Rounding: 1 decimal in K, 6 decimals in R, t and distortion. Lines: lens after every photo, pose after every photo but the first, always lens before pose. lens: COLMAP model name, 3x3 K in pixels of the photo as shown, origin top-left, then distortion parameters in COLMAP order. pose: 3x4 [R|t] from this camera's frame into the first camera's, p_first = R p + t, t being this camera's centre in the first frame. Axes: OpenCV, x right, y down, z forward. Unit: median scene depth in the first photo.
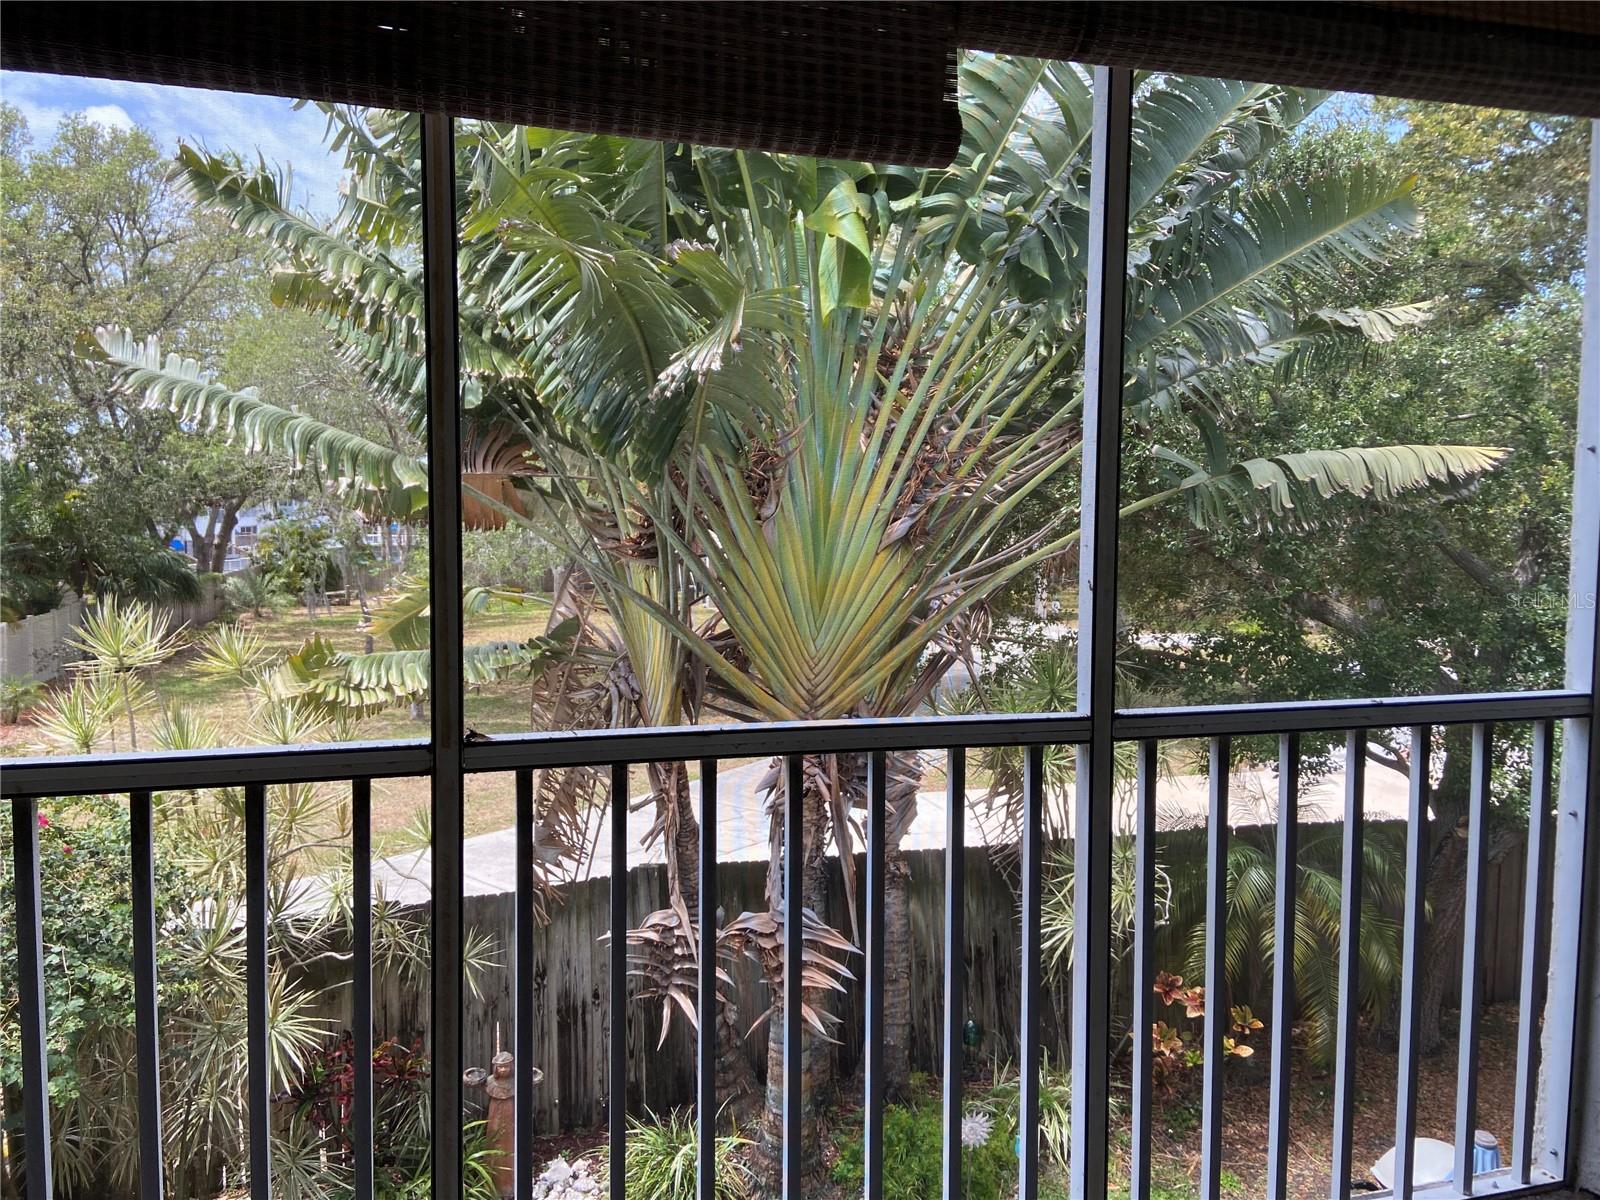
lens RADIAL K [[1194.5, 0, 802.6], [0, 1194.5, 570.0], [0, 0, 1]] dist [0.127659, -0.149001]
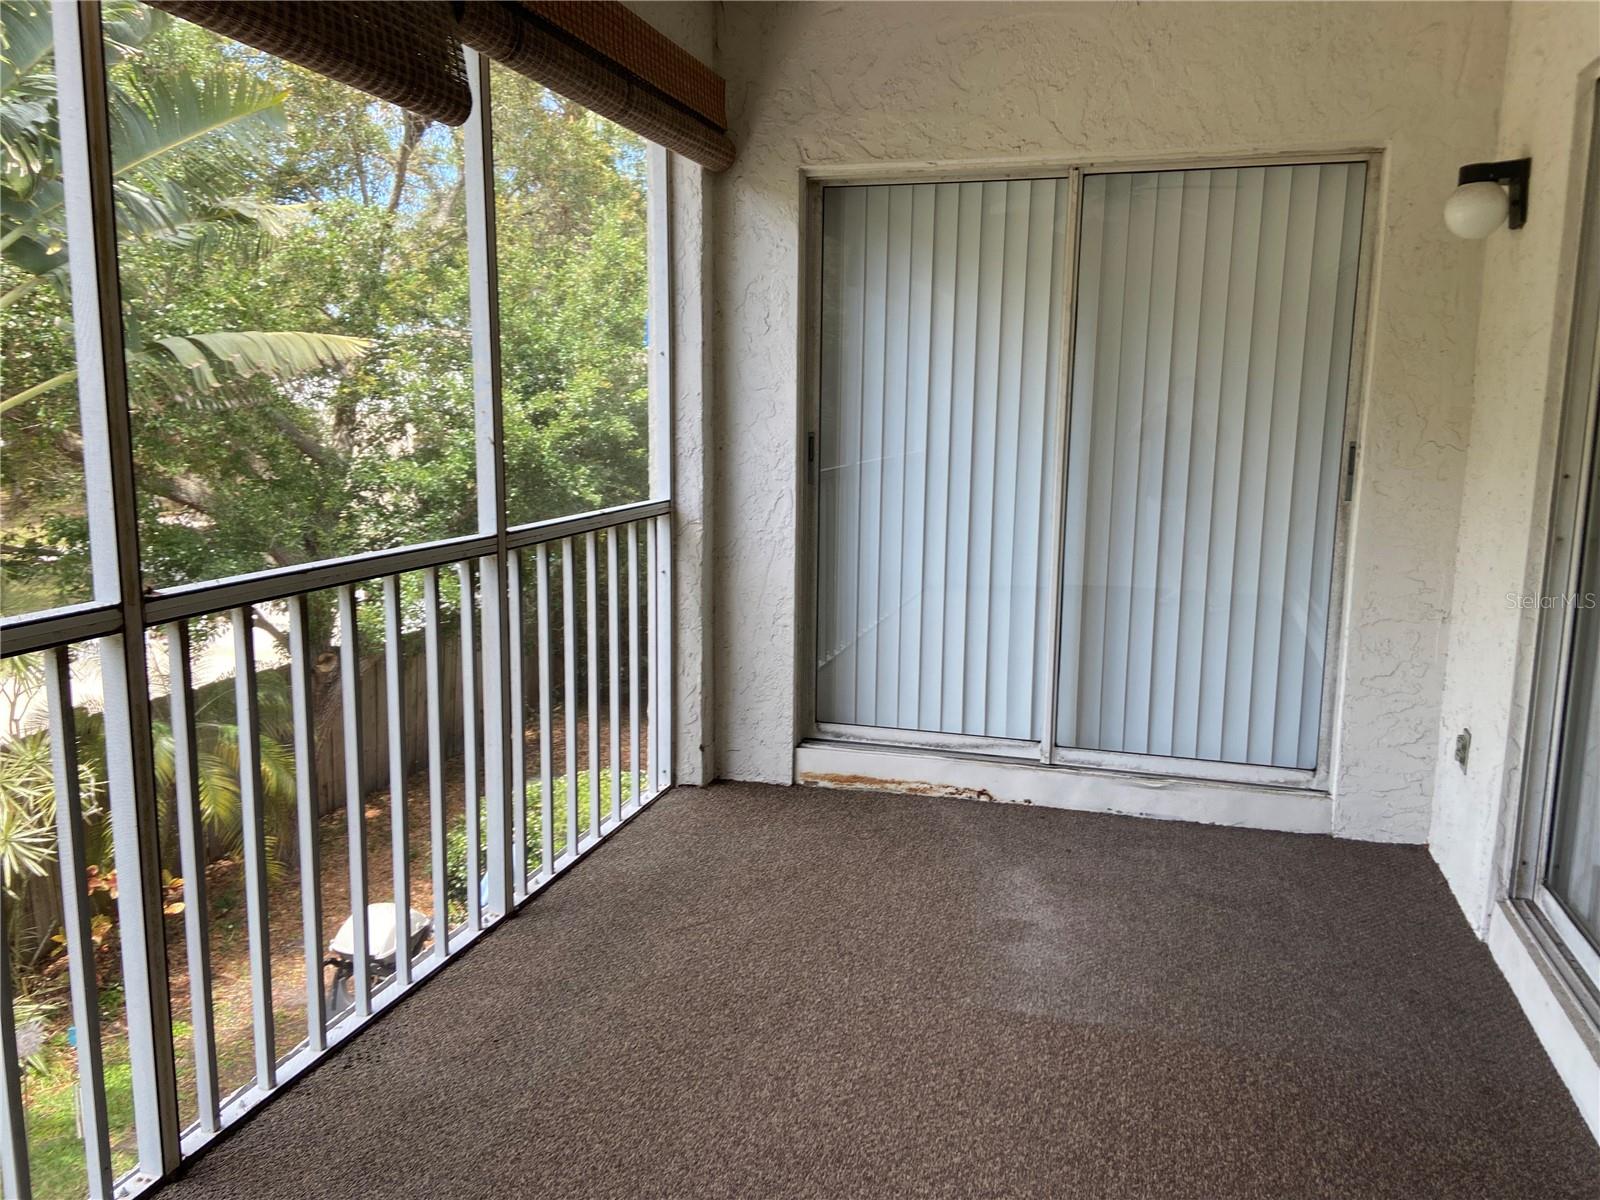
lens RADIAL K [[1194.5, 0, 802.6], [0, 1194.5, 570.0], [0, 0, 1]] dist [0.127659, -0.149001]
pose [[0.551238, -0.119155, 0.825796, -0.213176], [0.039188, 0.992355, 0.117029, 0.003351], [-0.833427, -0.032150, 0.551694, -0.024609]]
